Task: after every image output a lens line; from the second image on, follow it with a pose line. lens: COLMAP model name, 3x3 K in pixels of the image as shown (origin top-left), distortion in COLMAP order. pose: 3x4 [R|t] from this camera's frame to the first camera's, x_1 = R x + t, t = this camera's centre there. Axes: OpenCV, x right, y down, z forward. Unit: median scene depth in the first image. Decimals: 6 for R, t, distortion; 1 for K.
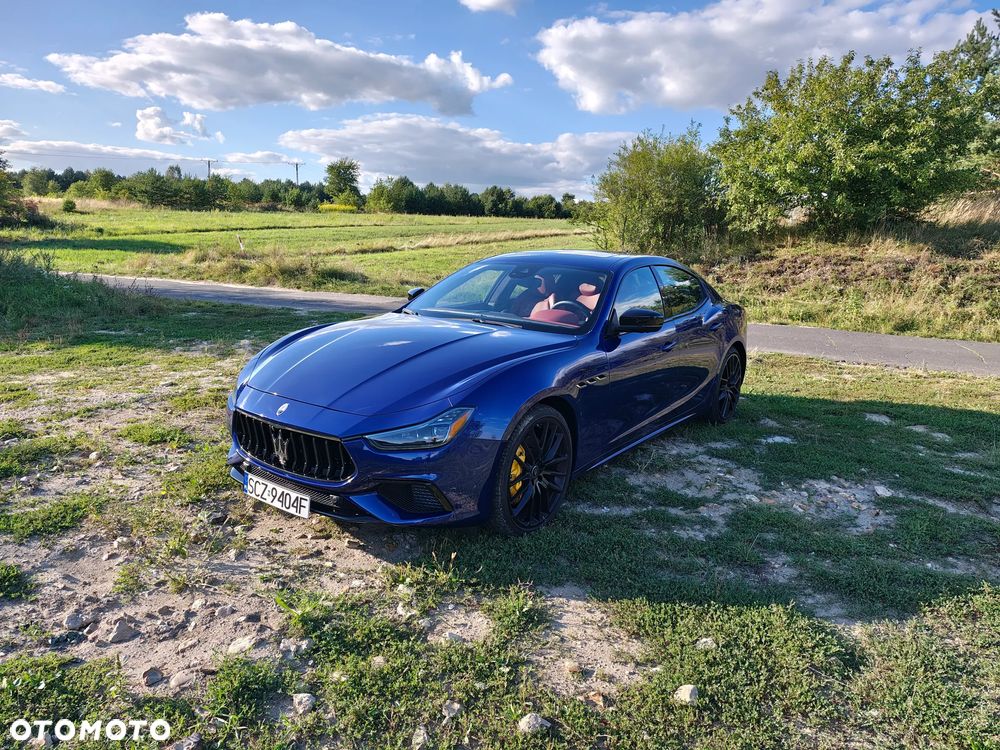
lens RADIAL K [[677.8, 0, 497.6], [0, 677.8, 379.6], [0, 0, 1]] dist [0.036515, -0.062833]
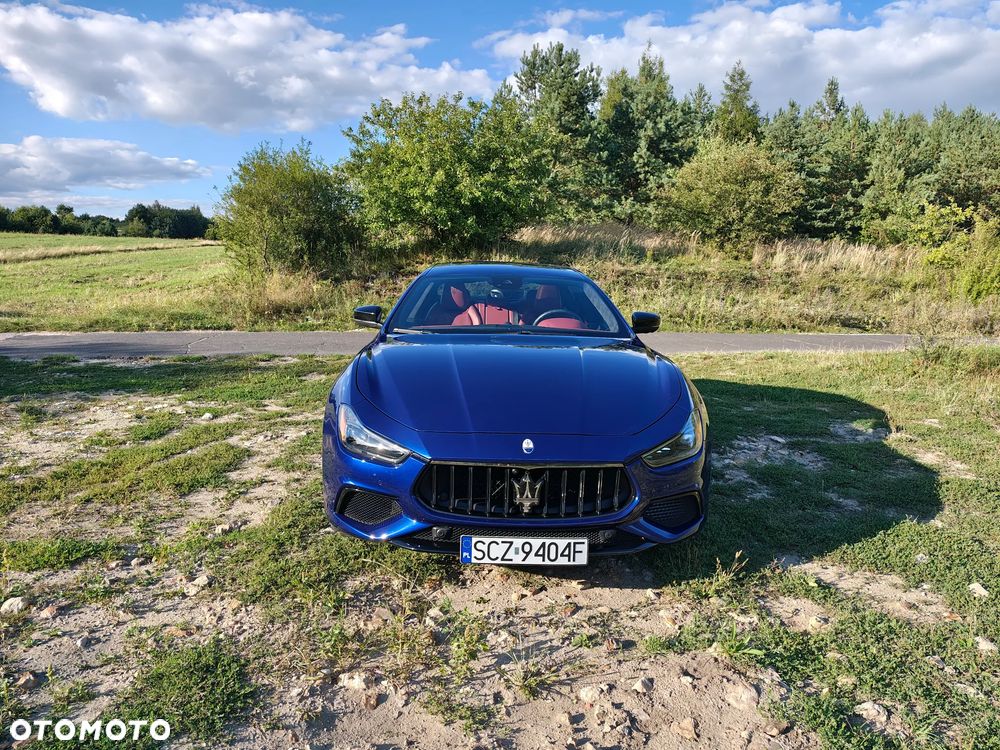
lens RADIAL K [[677.8, 0, 497.6], [0, 677.8, 379.6], [0, 0, 1]] dist [0.036515, -0.062833]
pose [[0.790609, -0.113145, 0.601777, -0.175694], [0.128492, 0.991554, 0.017620, -0.012333], [-0.598688, 0.063393, 0.798469, 0.071672]]
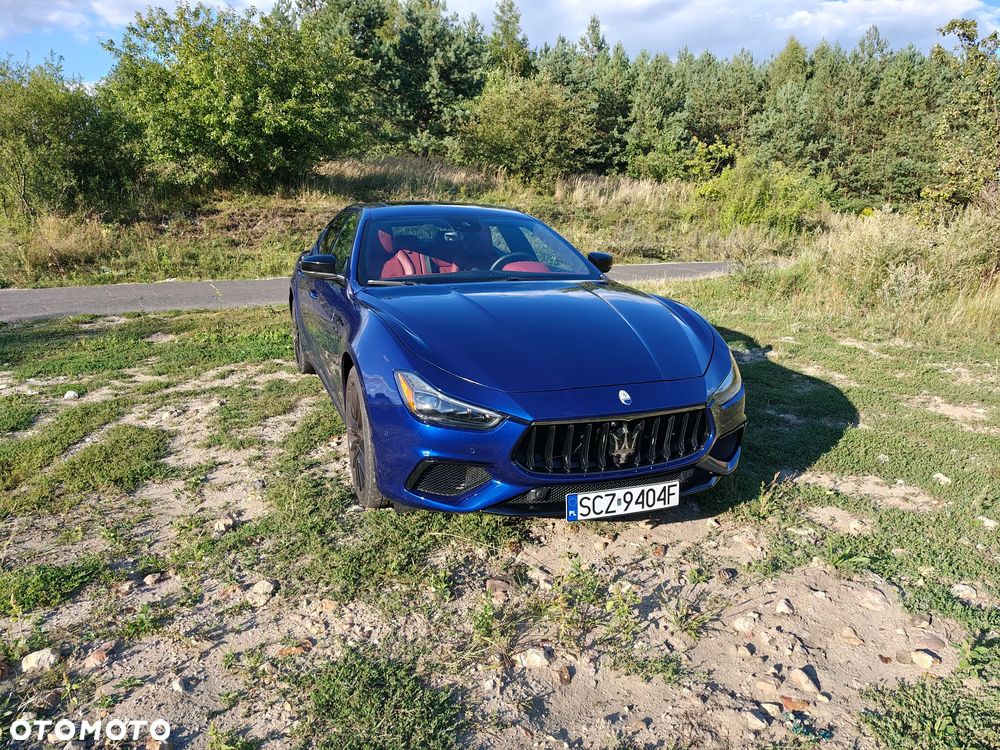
lens RADIAL K [[683.3, 0, 492.8], [0, 683.3, 380.1], [0, 0, 1]] dist [0.029898, -0.054039]
pose [[0.558609, -0.228519, 0.797330, -0.223077], [0.177491, 0.971963, 0.154220, -0.028291], [-0.810218, 0.055371, 0.583508, 0.133283]]
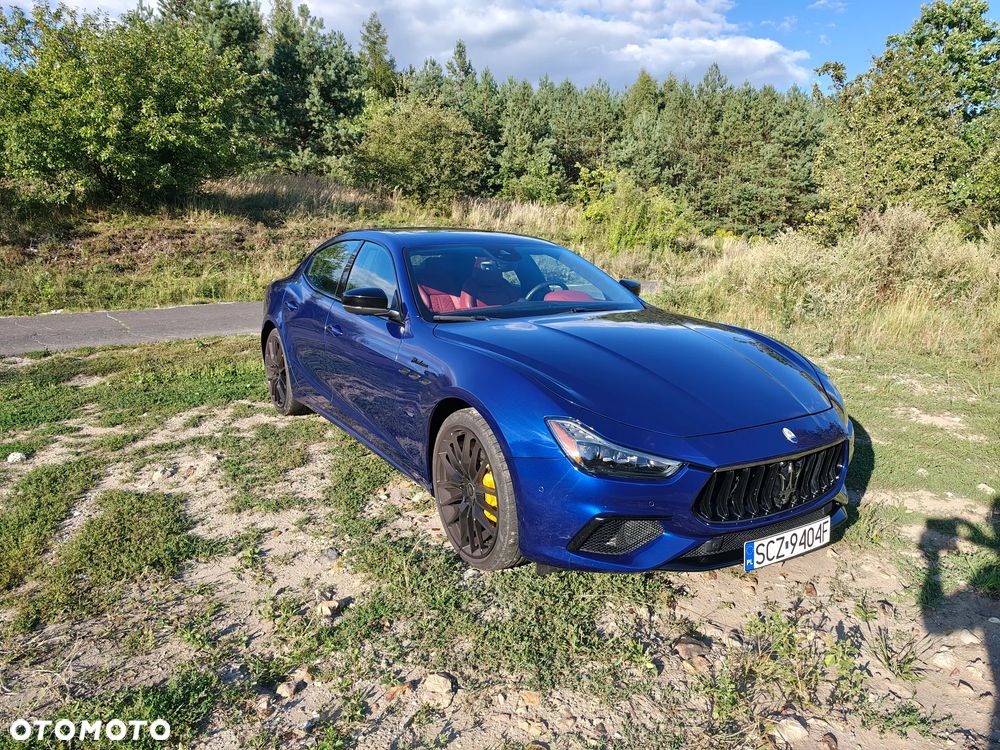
lens RADIAL K [[681.7, 0, 498.1], [0, 681.7, 380.3], [0, 0, 1]] dist [0.040961, -0.072705]
pose [[0.380582, -0.226559, 0.896565, -0.241451], [0.189167, 0.968096, 0.164336, -0.045647], [-0.905193, 0.107057, 0.411297, 0.202269]]
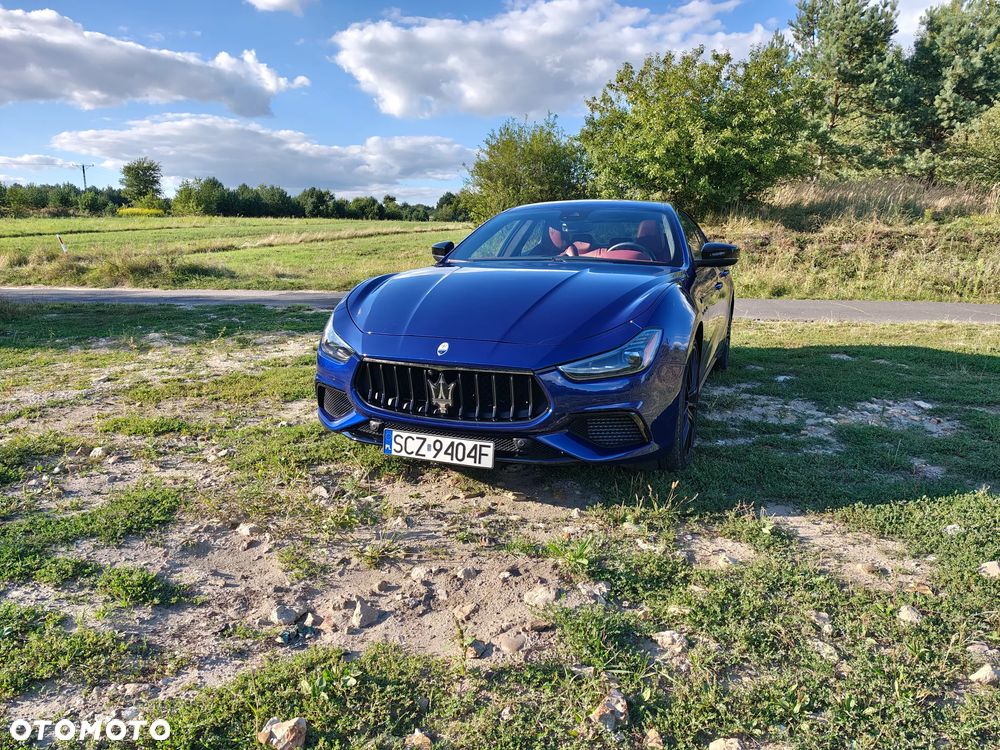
lens RADIAL K [[677.8, 0, 497.6], [0, 677.8, 379.6], [0, 0, 1]] dist [0.036515, -0.062833]
pose [[0.967449, -0.075865, 0.241429, -0.096031], [0.076574, 0.997043, 0.006459, 0.017281], [-0.241205, 0.012239, 0.970397, 0.029481]]
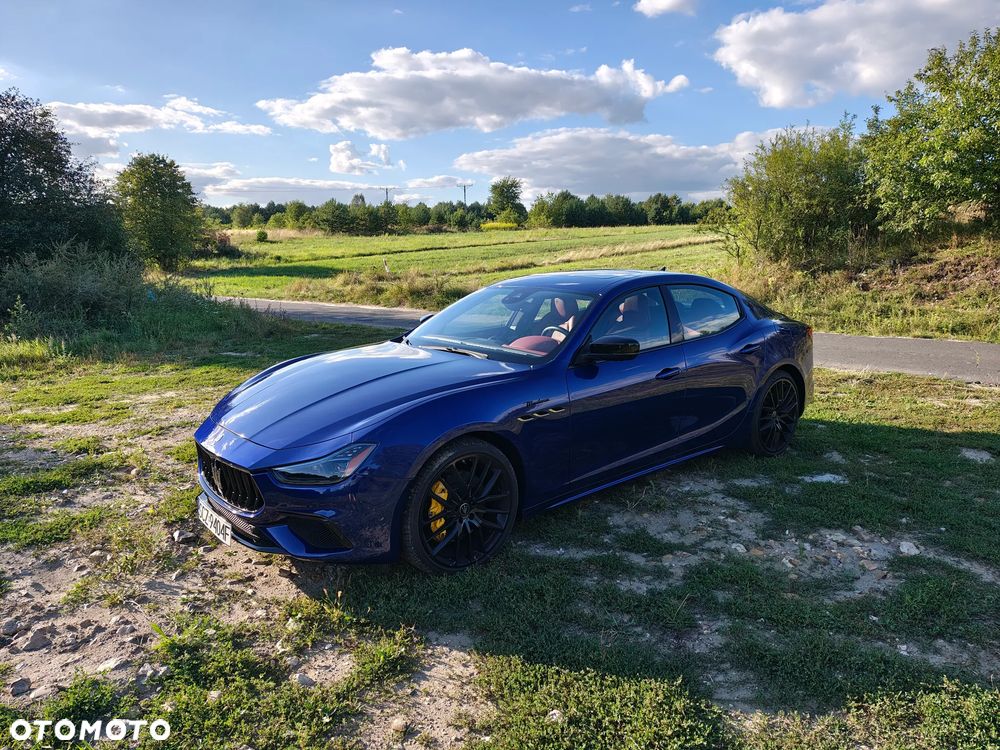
lens RADIAL K [[675.3, 0, 494.3], [0, 675.3, 392.1], [0, 0, 1]] dist [0.043930, -0.072016]
pose [[0.970296, 0.006294, -0.241841, 0.073590], [-0.006269, 0.999980, 0.000876, -0.007122], [0.241841, 0.000666, 0.970316, 0.017526]]
